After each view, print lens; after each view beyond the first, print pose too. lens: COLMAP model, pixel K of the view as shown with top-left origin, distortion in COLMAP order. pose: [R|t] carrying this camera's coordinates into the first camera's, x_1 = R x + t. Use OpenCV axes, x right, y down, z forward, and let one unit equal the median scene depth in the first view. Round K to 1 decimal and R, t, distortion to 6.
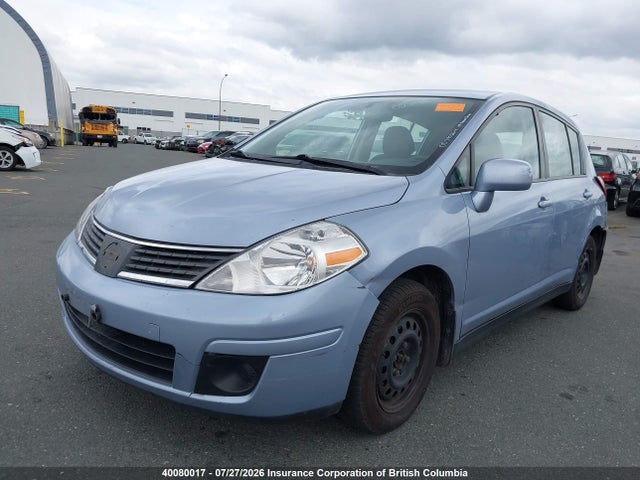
lens RADIAL K [[509.8, 0, 320.0], [0, 509.8, 240.0], [0, 0, 1]] dist [0.086190, -0.118463]
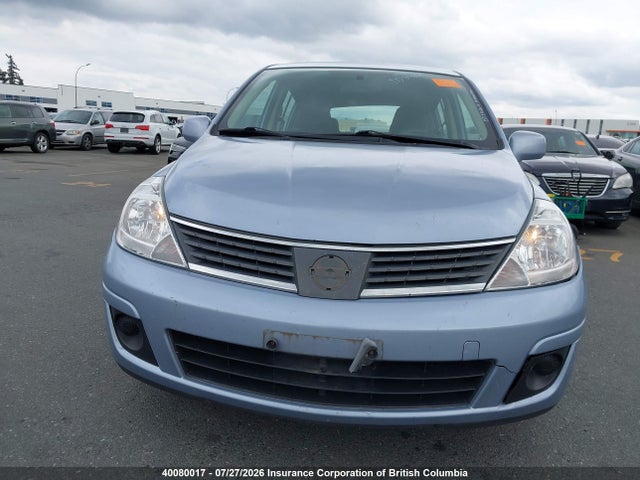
lens RADIAL K [[516.5, 0, 316.9], [0, 516.5, 246.5], [0, 0, 1]] dist [0.006877, -0.009508]
pose [[0.827394, -0.143771, 0.542909, -0.813353], [0.108385, 0.989382, 0.096825, -0.082061], [-0.551065, -0.021269, 0.834191, 0.371447]]
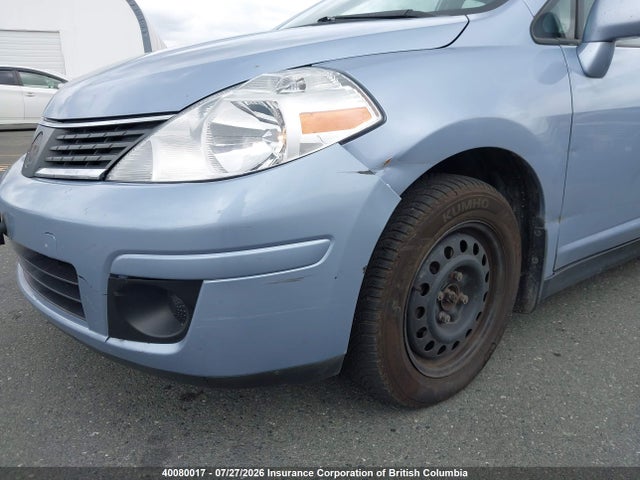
lens RADIAL K [[509.8, 0, 320.0], [0, 509.8, 240.0], [0, 0, 1]] dist [0.086190, -0.118463]
pose [[0.982177, -0.006502, -0.187847, 0.119865], [0.021930, 0.996540, 0.080168, 0.105856], [0.186676, -0.082859, 0.978921, 0.346534]]
